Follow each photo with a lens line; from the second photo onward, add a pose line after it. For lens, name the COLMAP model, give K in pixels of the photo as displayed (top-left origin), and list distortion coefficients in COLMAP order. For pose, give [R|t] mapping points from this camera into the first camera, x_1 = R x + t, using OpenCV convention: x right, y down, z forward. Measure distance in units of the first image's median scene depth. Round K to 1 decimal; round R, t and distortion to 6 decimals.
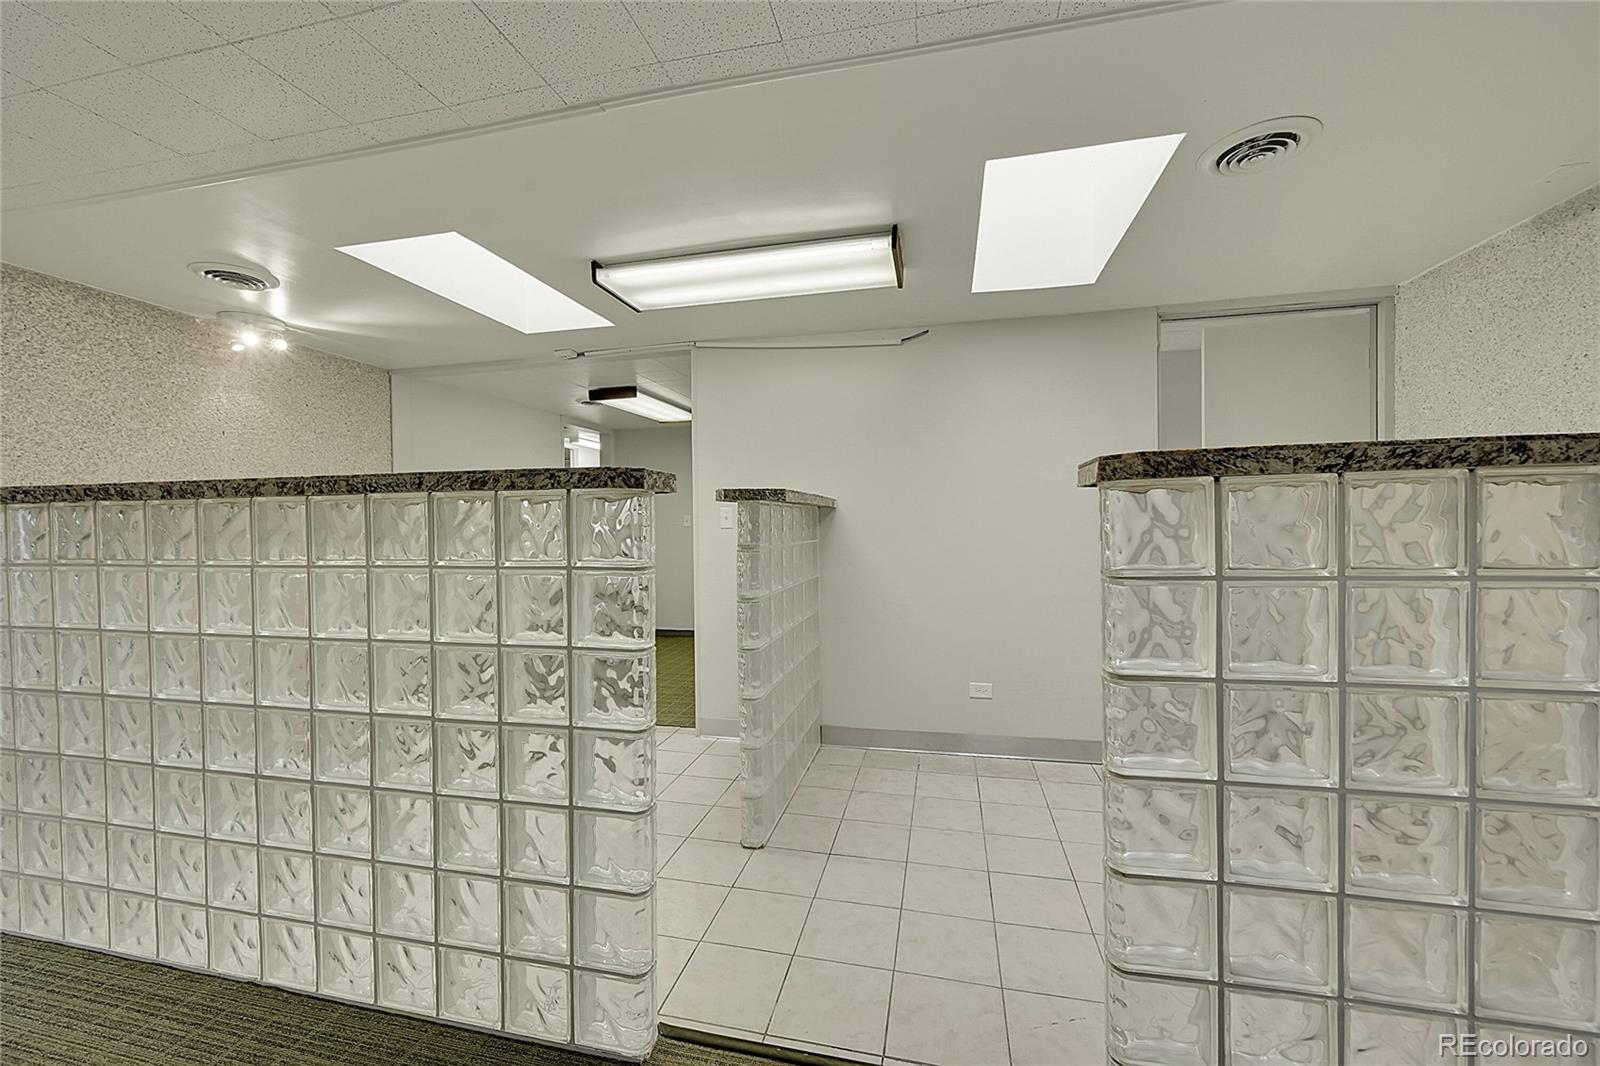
lens RADIAL K [[629.2, 0, 796.2], [0, 629.2, 527.2], [0, 0, 1]] dist [-0.001324, 0.000095]
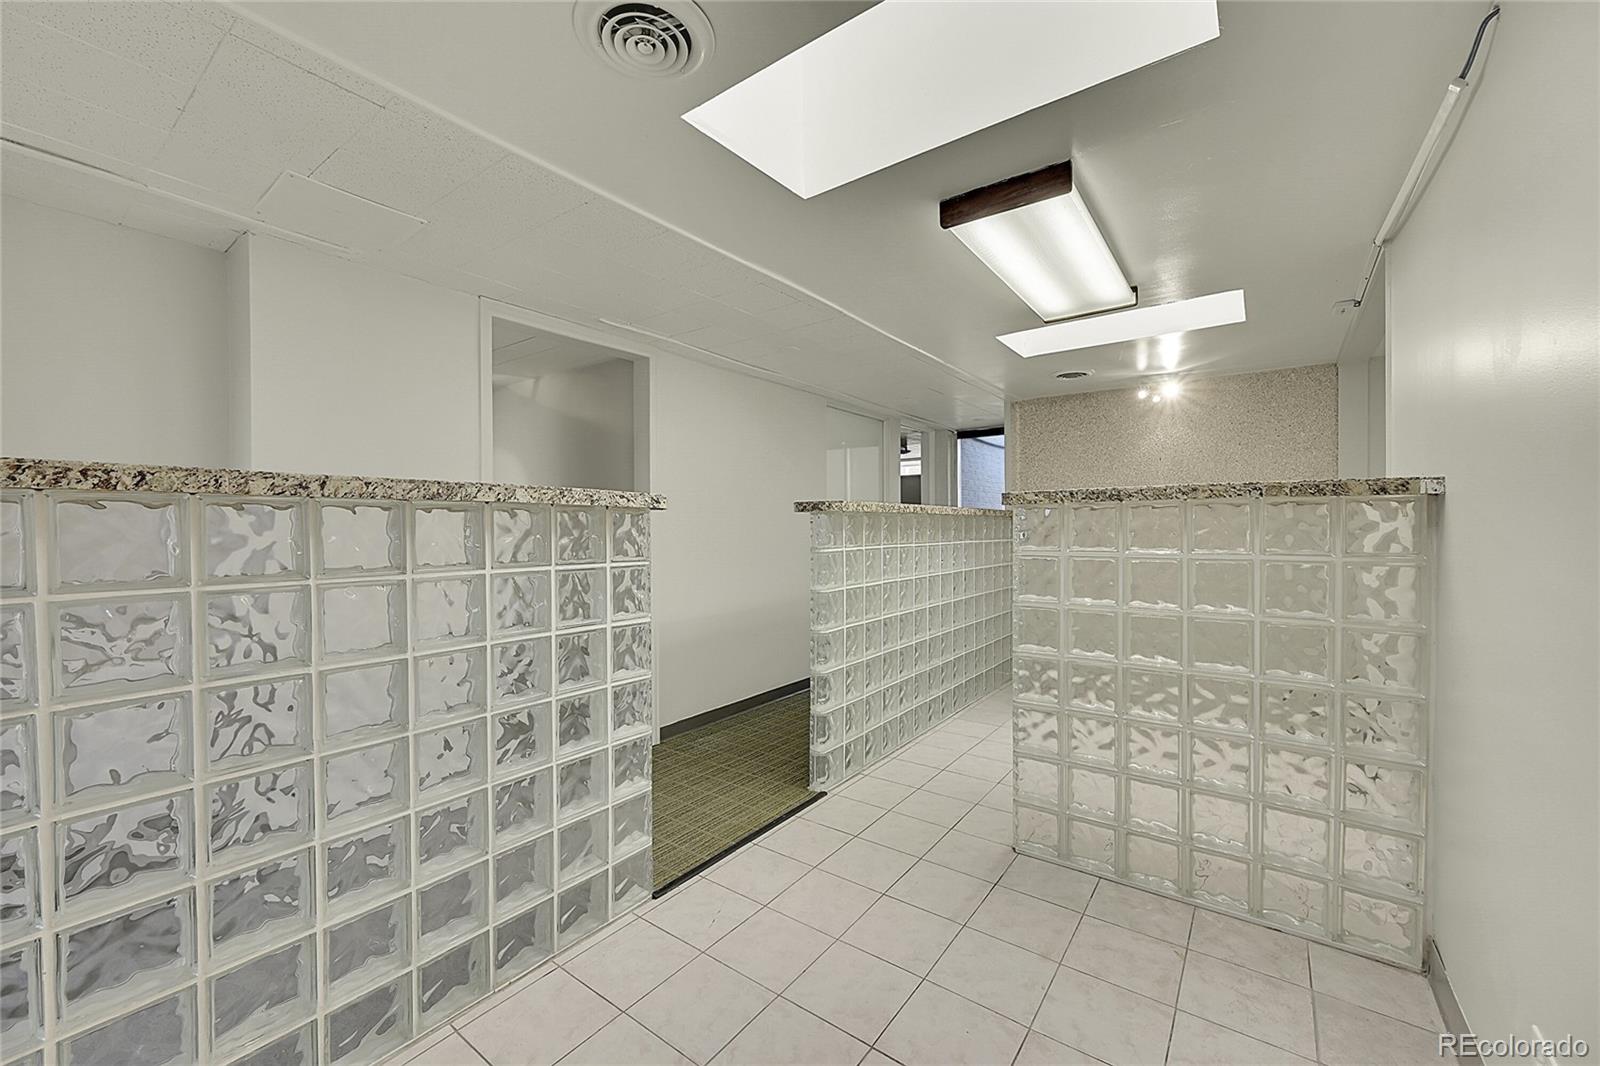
lens RADIAL K [[629.2, 0, 808.7], [0, 629.2, 541.0], [0, 0, 1]] dist [-0.001324, 0.000095]
pose [[-0.378635, 0.025410, -0.925197, 0.739411], [0.000136, 0.999625, 0.027398, -0.002758], [0.925546, 0.010248, -0.378496, 0.821651]]
